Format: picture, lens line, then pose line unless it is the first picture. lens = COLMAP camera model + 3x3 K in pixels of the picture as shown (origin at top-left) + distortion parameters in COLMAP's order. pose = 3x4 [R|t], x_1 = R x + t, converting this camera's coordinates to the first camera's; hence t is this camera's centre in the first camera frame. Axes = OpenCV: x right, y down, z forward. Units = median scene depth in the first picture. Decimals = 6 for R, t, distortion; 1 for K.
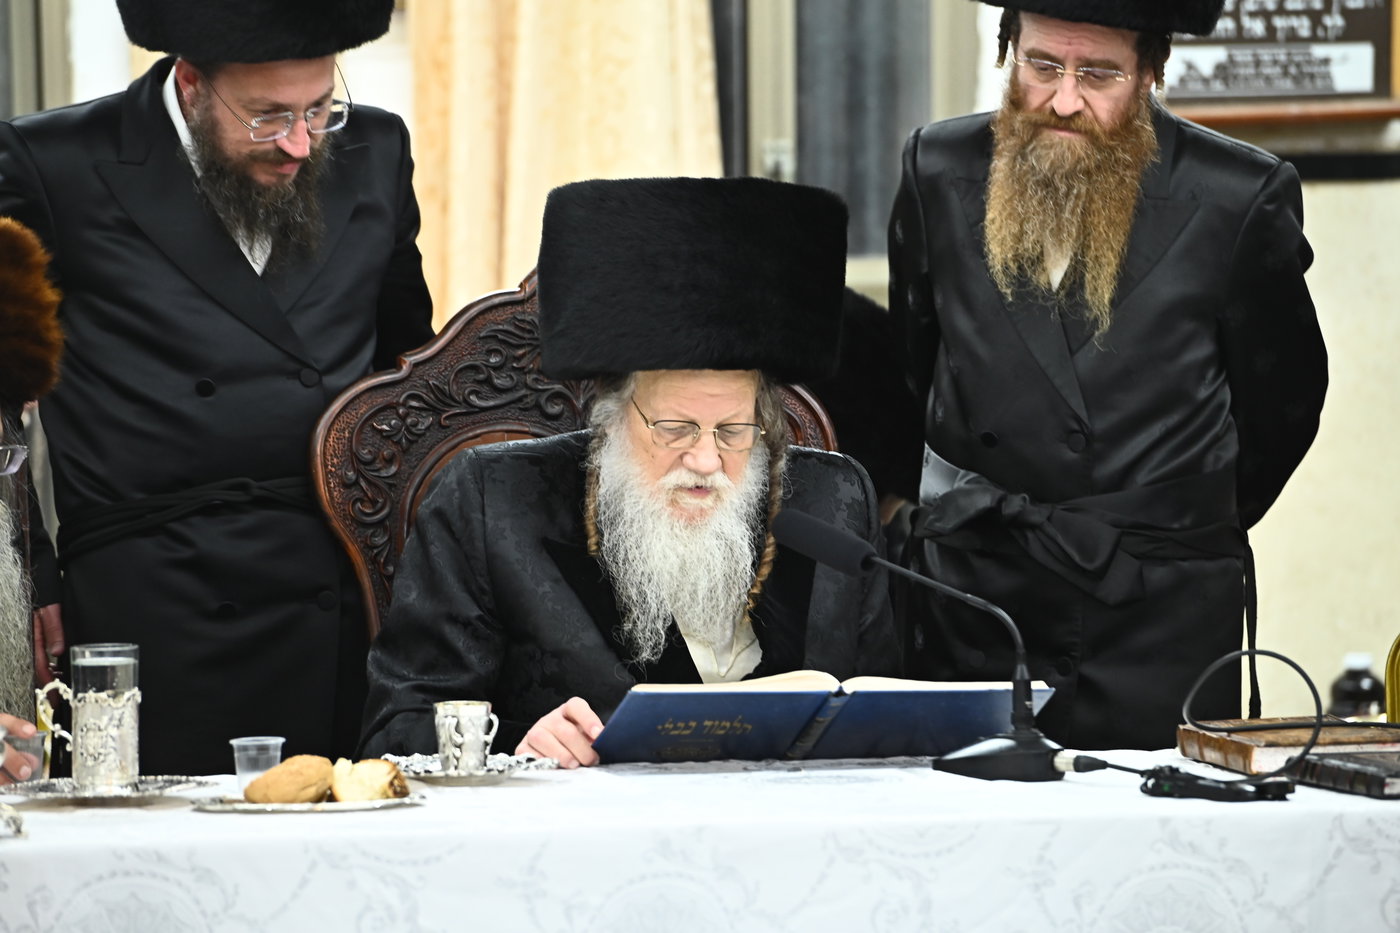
lens RADIAL K [[7785.5, 0, 702.7], [0, 7785.5, 463.9], [0, 0, 1]] dist [2.763085, -14.407893]
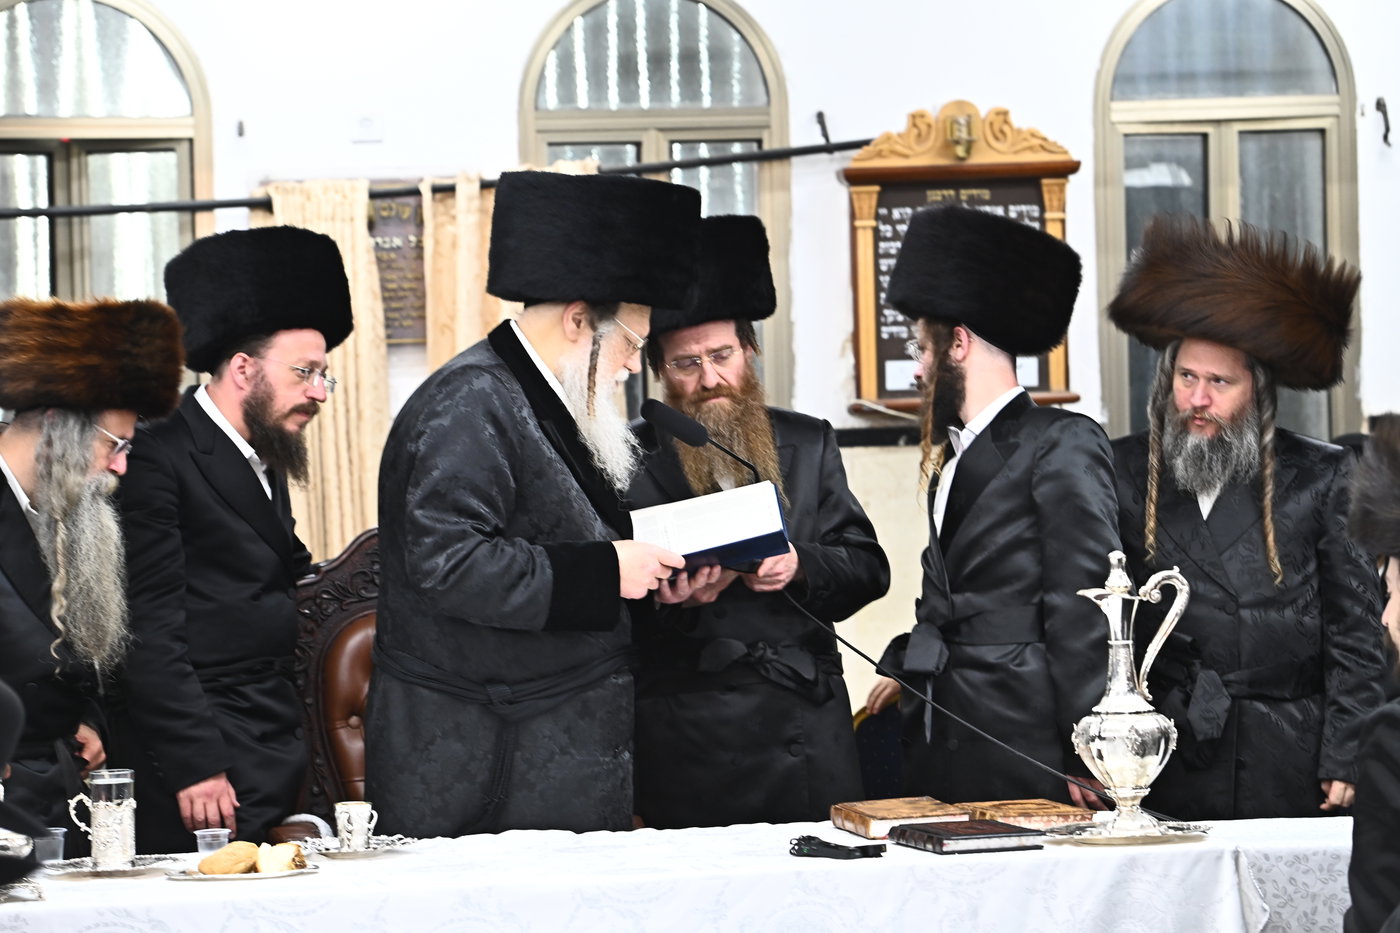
lens RADIAL K [[4709.2, 0, 705.0], [0, 4709.2, 439.1], [0, 0, 1]] dist [0.579882, -0.152971]
pose [[0.999485, -0.018208, -0.026436, 0.064843], [0.017299, 0.999265, -0.034221, -0.007607], [0.027039, 0.033746, 0.999065, 0.080786]]
